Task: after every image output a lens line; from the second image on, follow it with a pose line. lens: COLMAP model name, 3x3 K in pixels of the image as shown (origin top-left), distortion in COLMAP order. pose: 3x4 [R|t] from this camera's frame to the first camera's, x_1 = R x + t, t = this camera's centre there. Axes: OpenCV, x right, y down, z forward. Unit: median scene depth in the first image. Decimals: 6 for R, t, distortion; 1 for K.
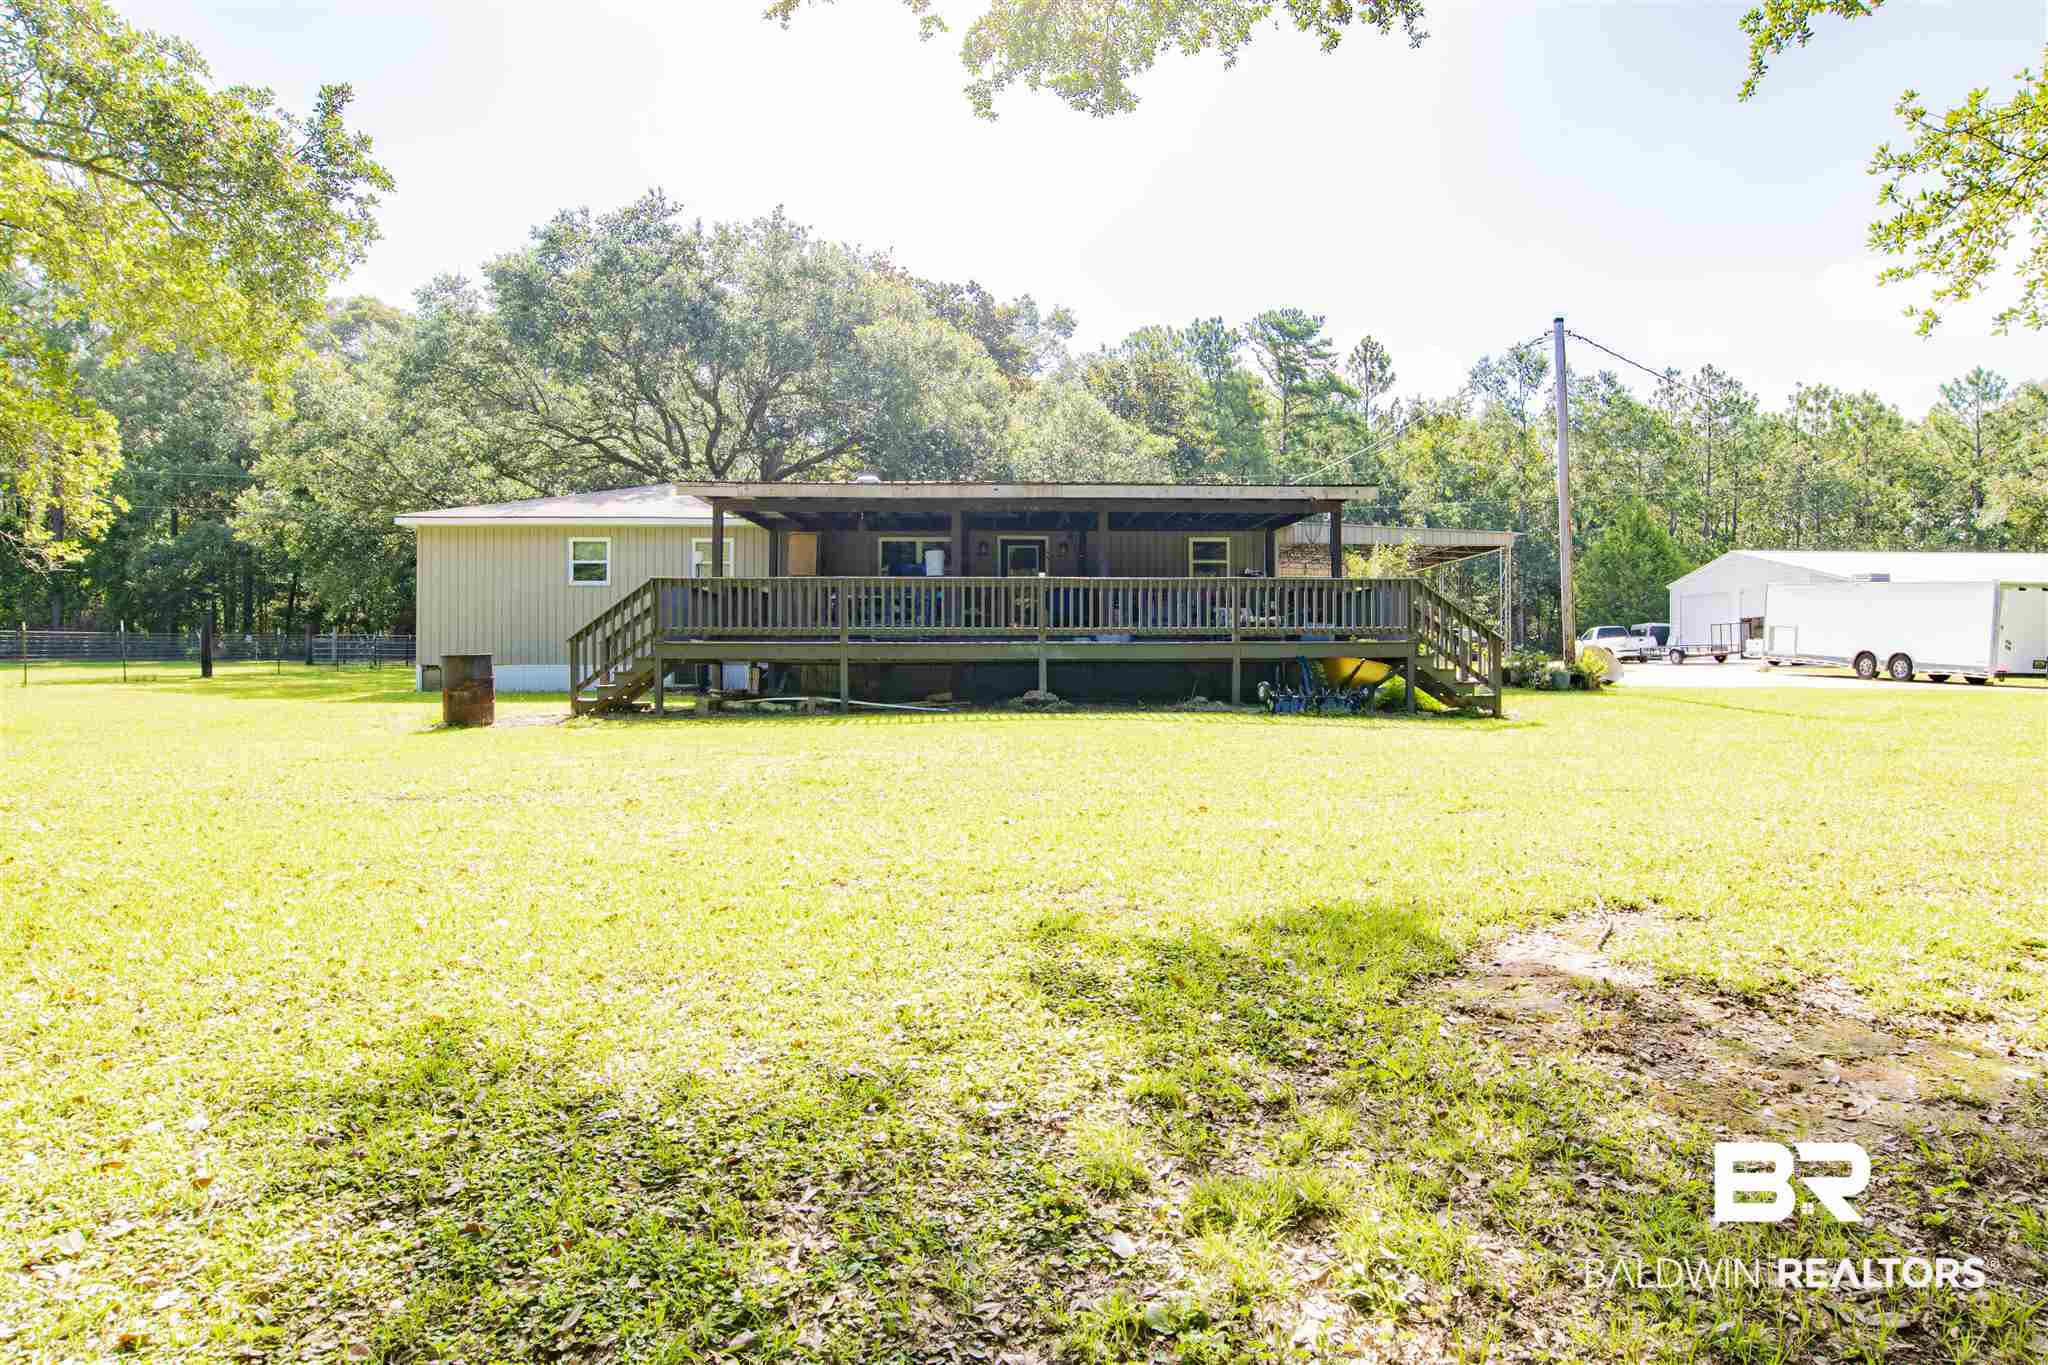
lens RADIAL K [[1100.0, 0, 1034.6], [0, 1100.0, 679.5], [0, 0, 1]] dist [-0.035732, 0.006160]
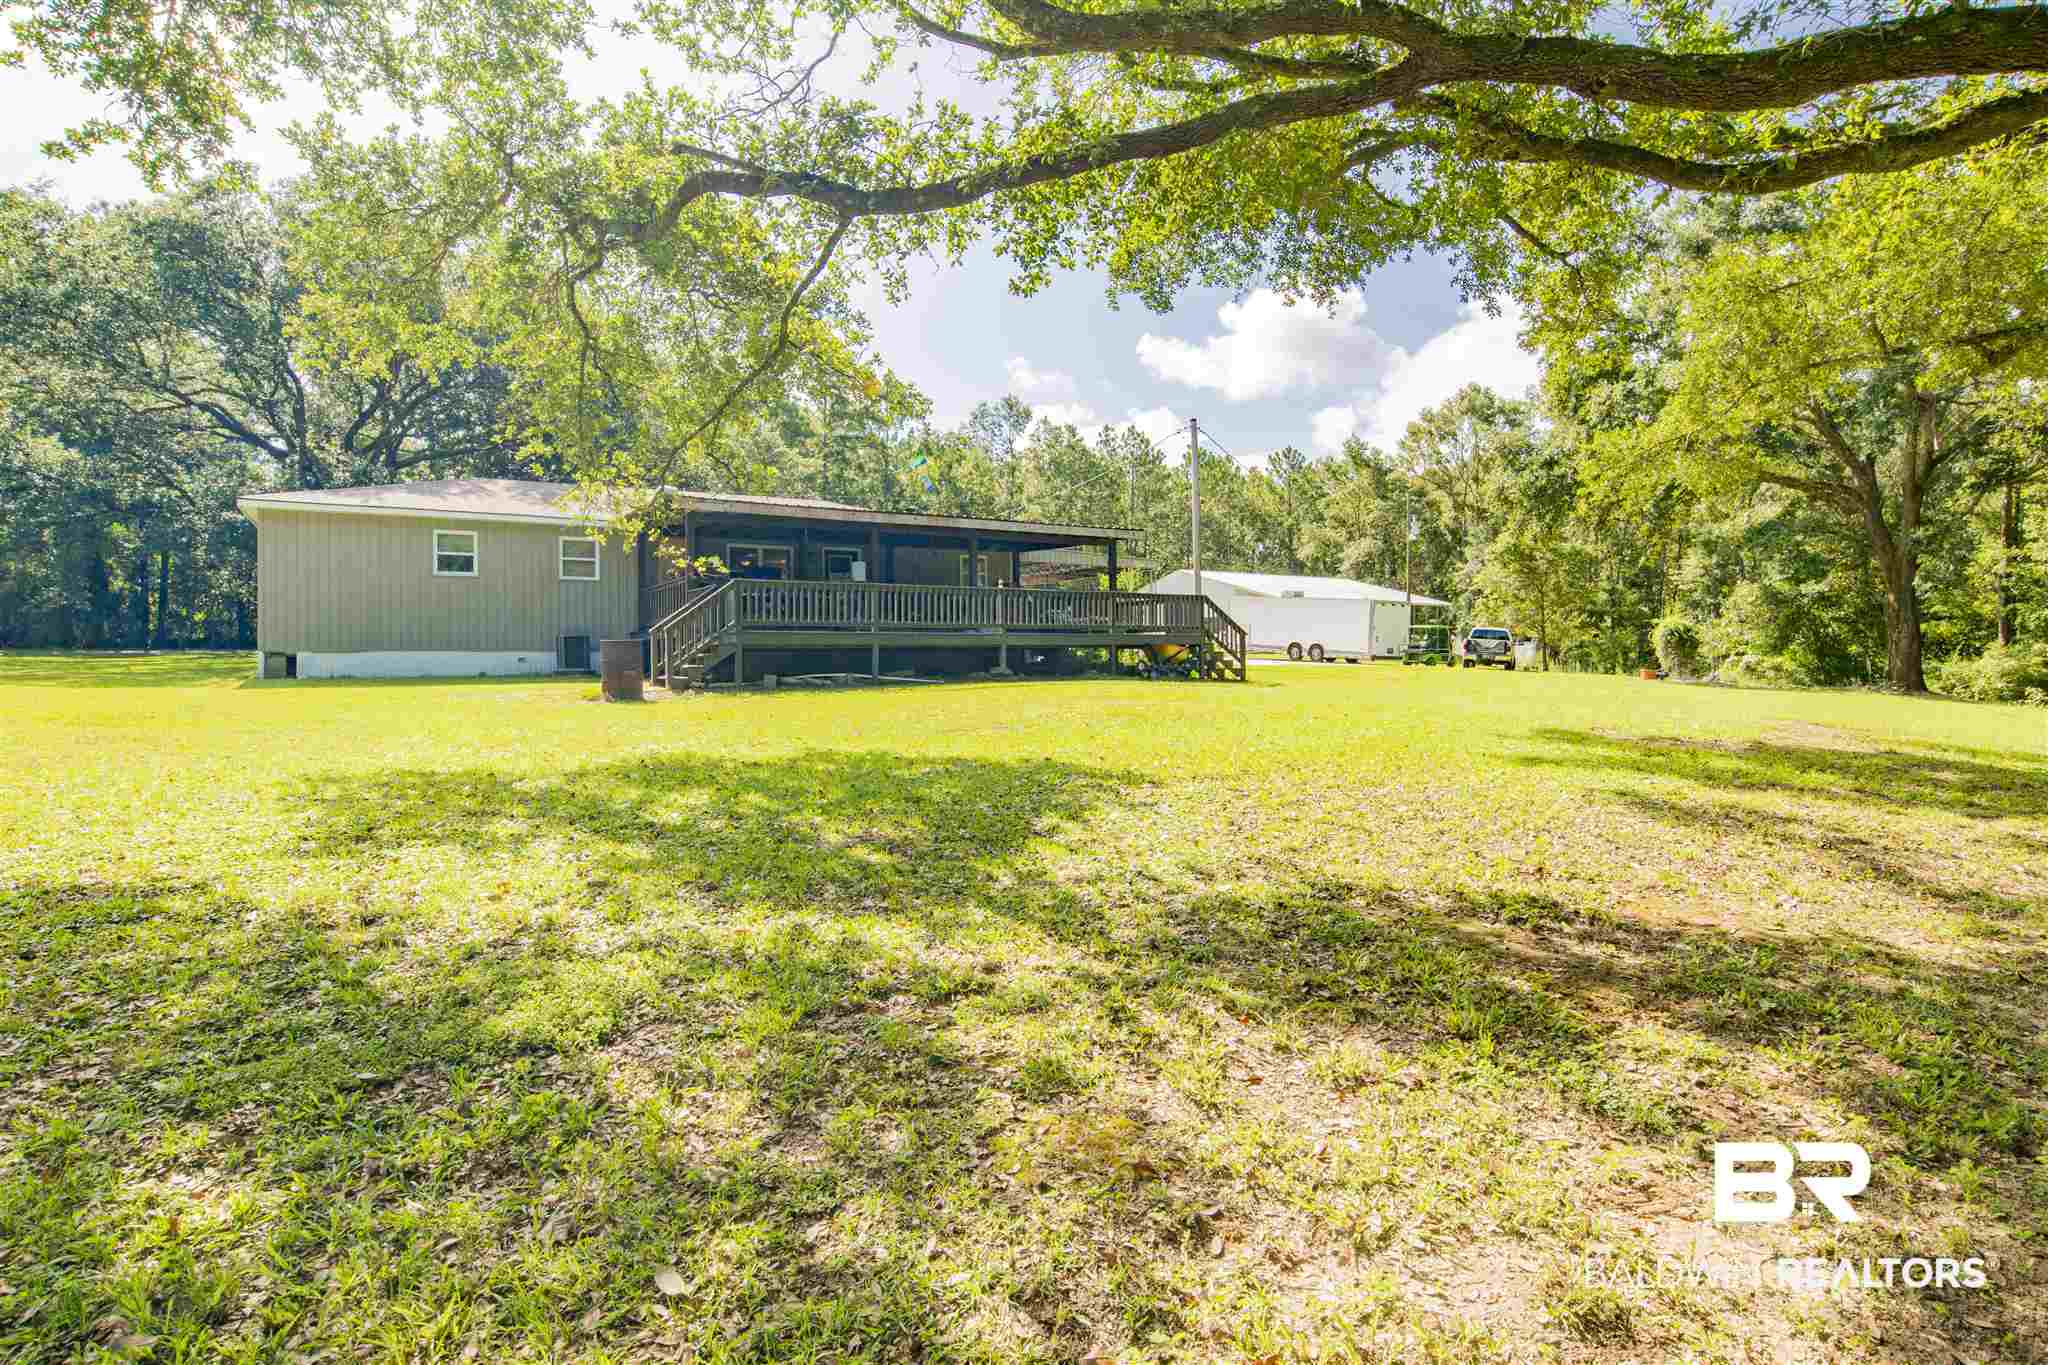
lens RADIAL K [[1069.9, 0, 1004.1], [0, 1069.9, 679.3], [0, 0, 1]] dist [-0.035206, 0.001004]
pose [[0.867758, -0.014727, 0.496769, -0.383788], [0.011158, 0.999886, 0.010150, 0.006433], [-0.496862, -0.003265, 0.867823, -0.114715]]
